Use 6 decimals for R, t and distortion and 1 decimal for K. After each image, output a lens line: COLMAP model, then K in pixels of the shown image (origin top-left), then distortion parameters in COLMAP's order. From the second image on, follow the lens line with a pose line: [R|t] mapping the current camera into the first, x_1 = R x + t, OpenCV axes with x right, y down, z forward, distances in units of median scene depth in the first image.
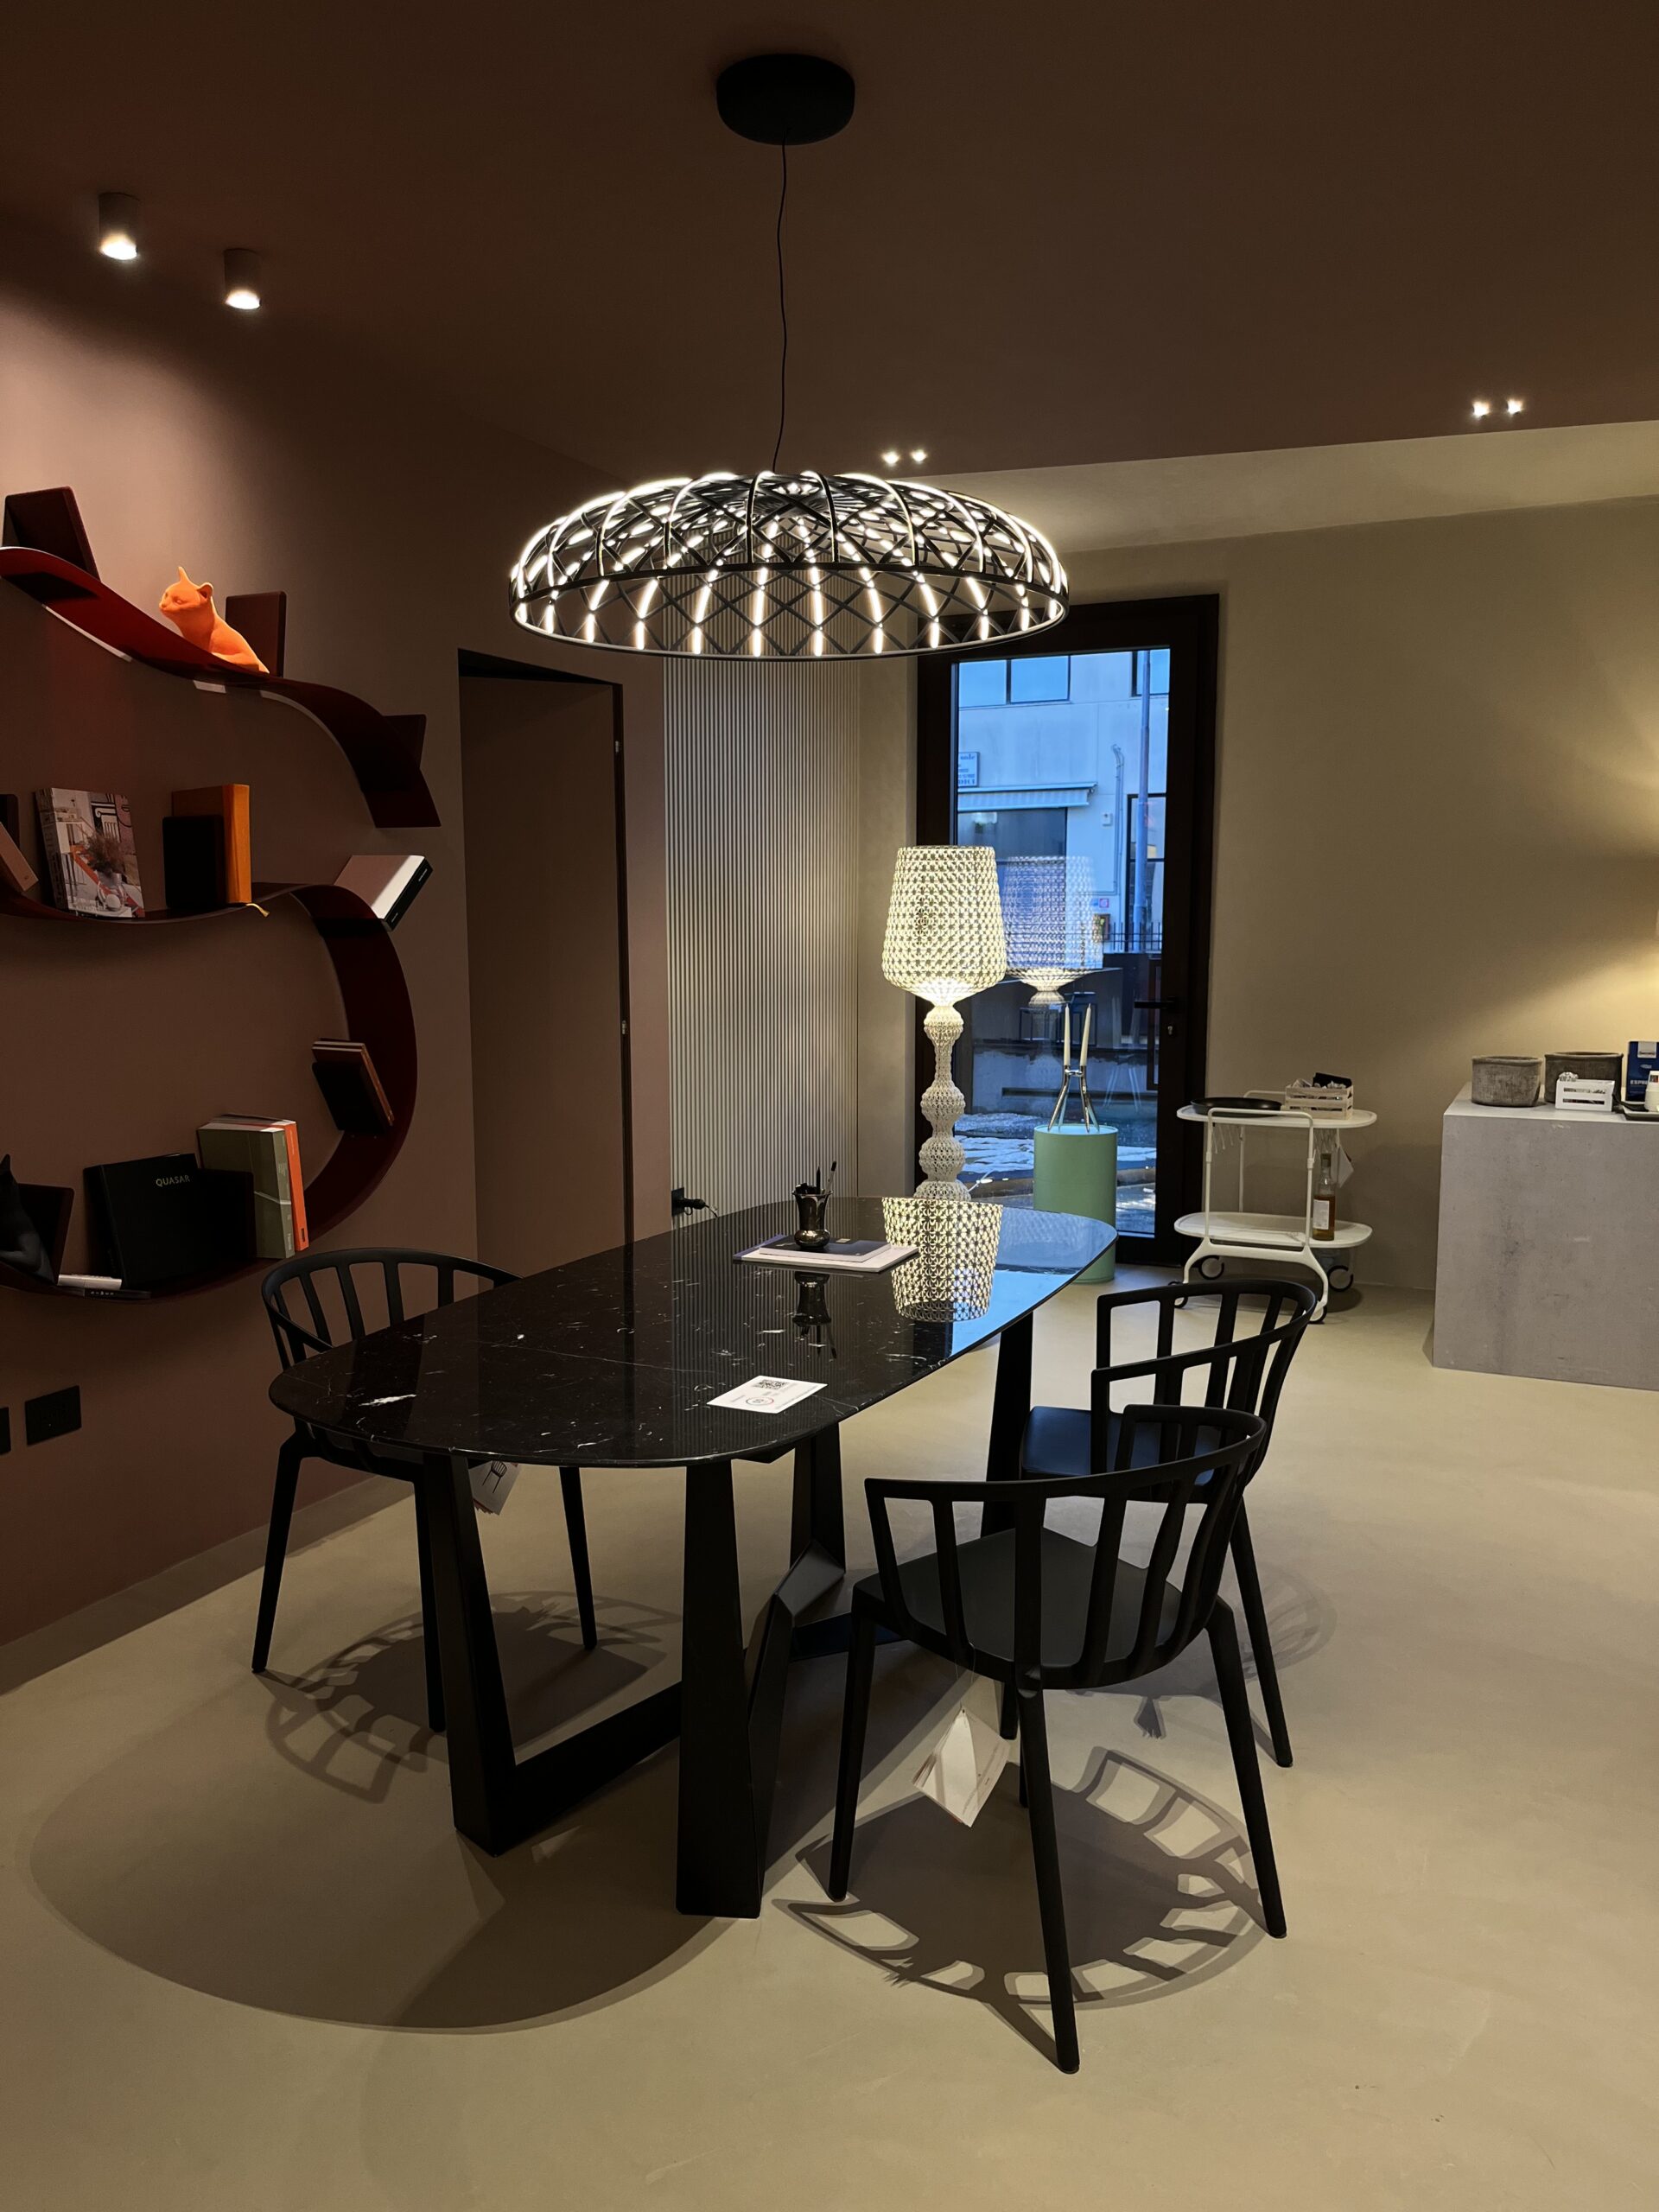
lens RADIAL K [[1680.7, 0, 824.2], [0, 1680.7, 1129.8], [0, 0, 1]] dist [0.023678, -0.003026]
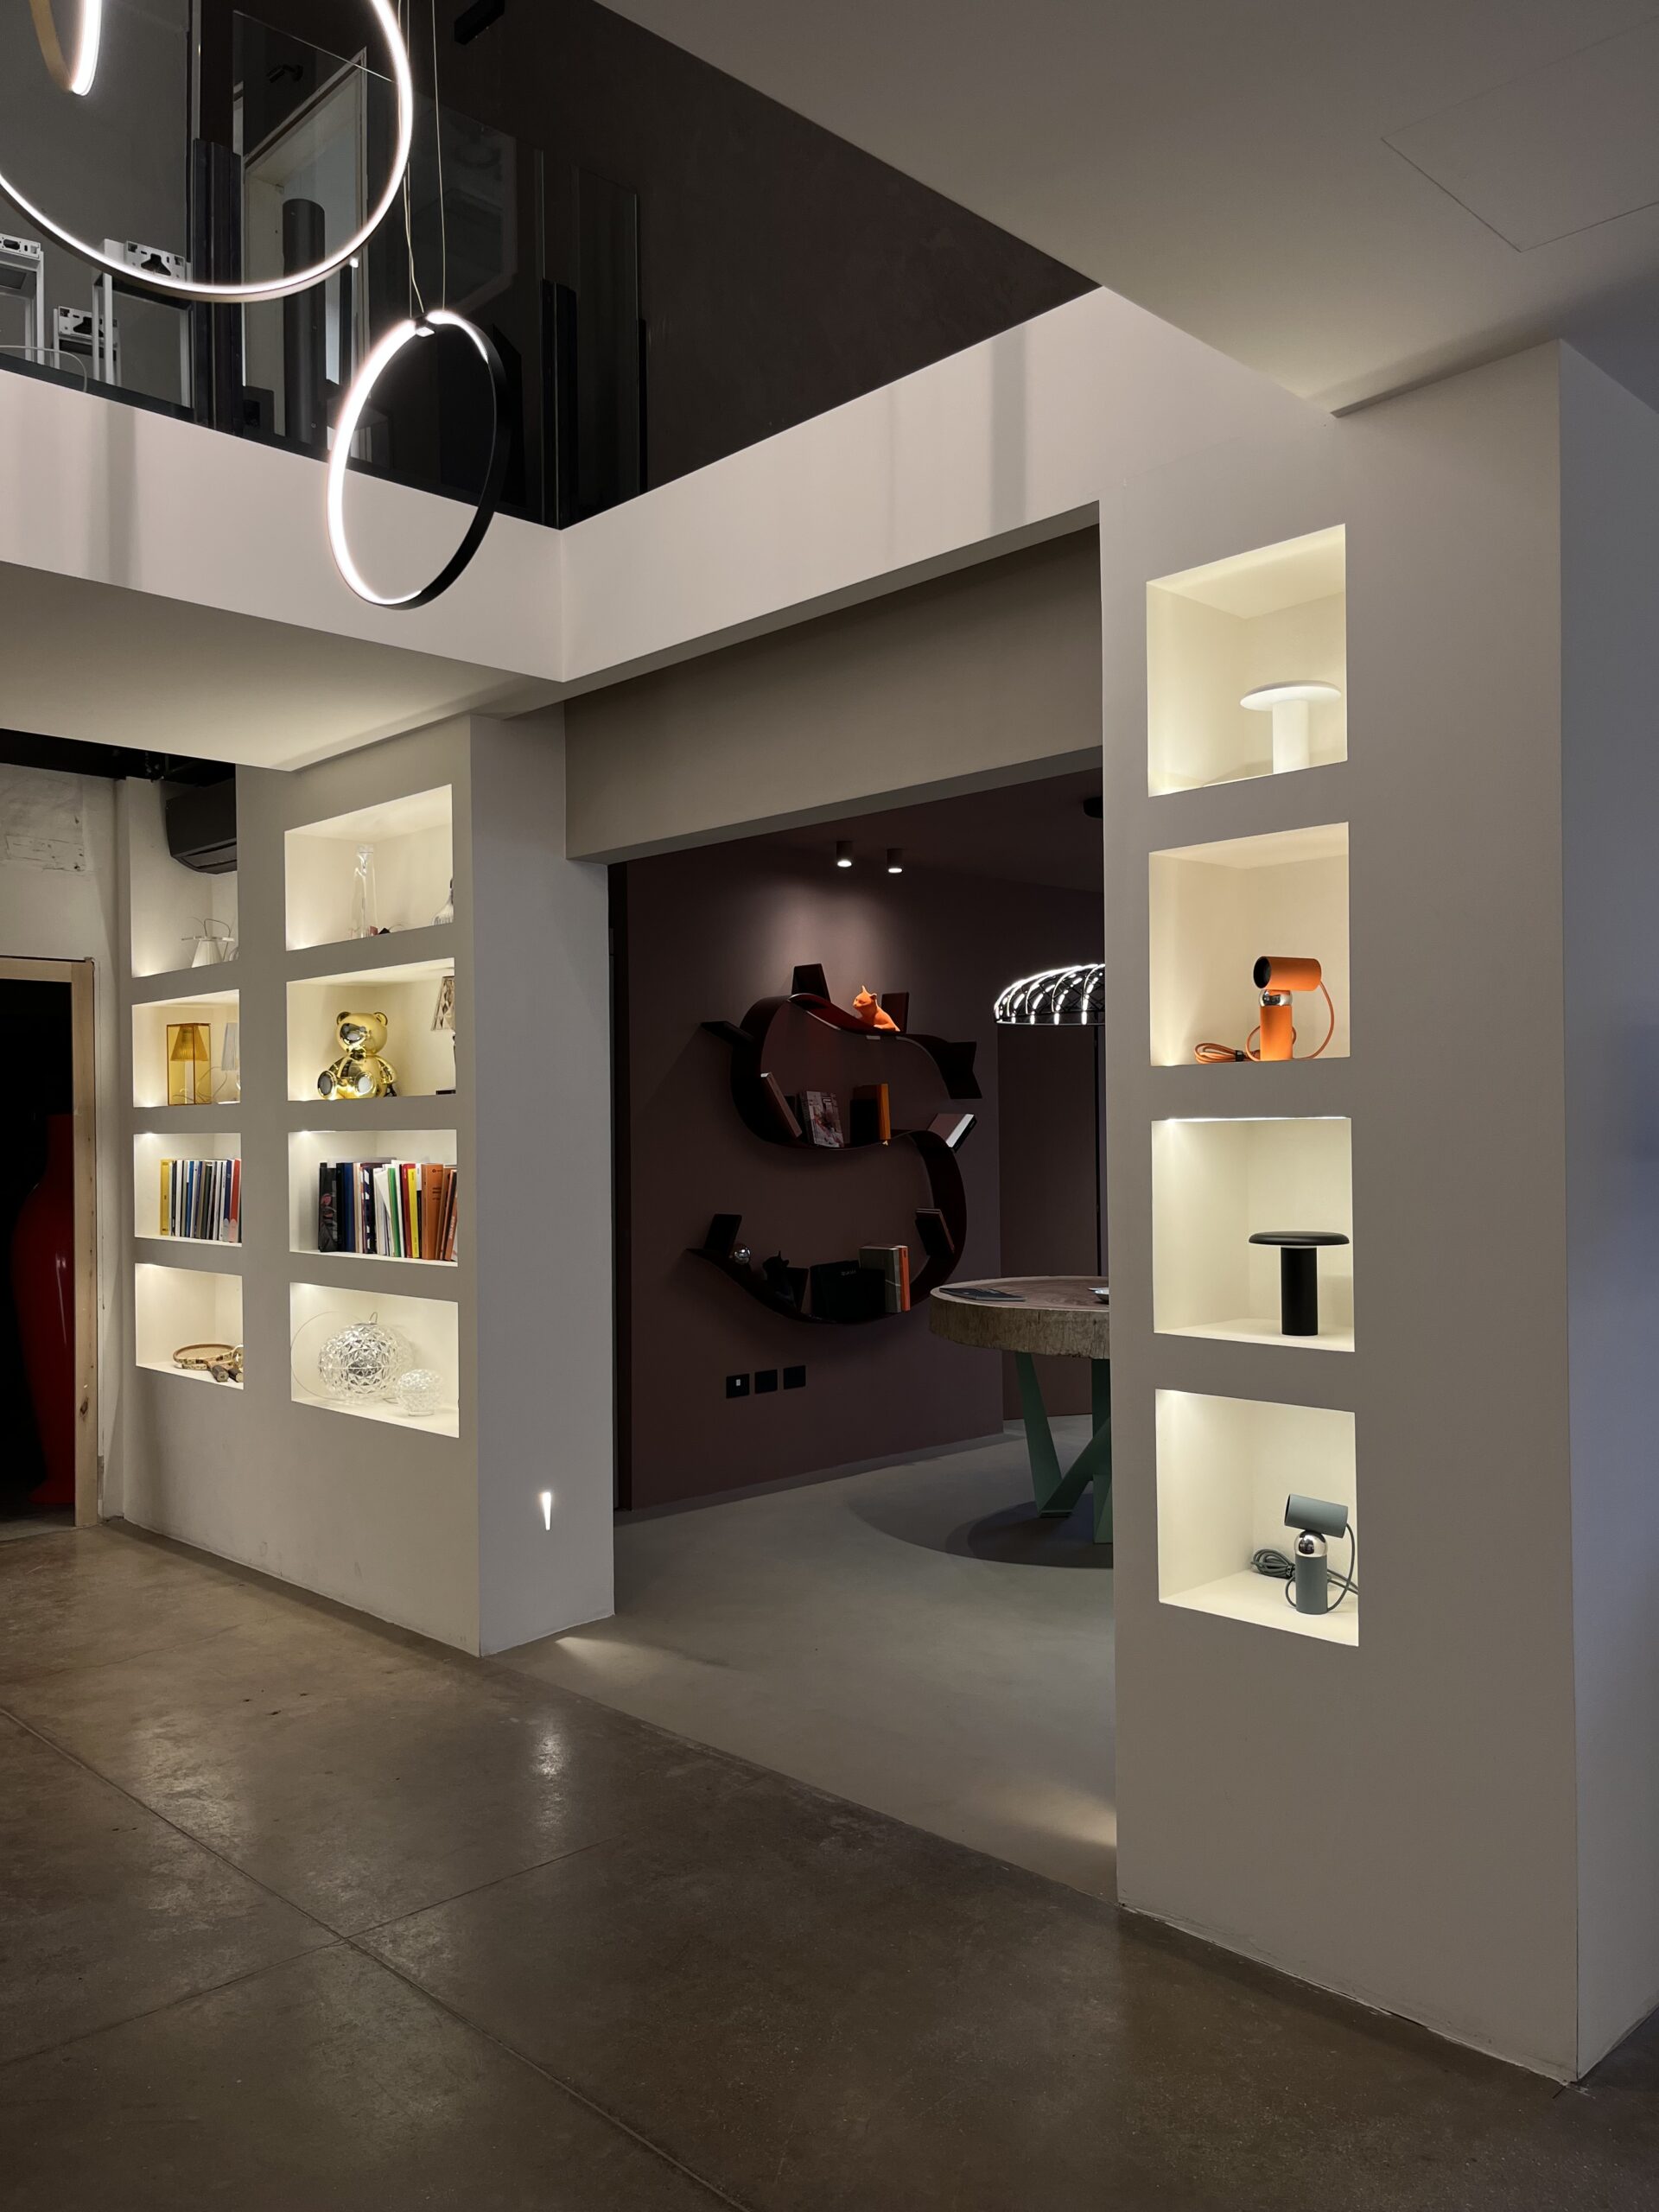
lens RADIAL K [[1680.7, 0, 829.3], [0, 1680.7, 1114.2], [0, 0, 1]] dist [0.023678, -0.003026]
pose [[0.934276, -0.017905, -0.356100, 0.334810], [-0.034456, 0.989530, -0.140156, 0.128676], [0.354881, 0.143214, 0.923877, -0.957312]]
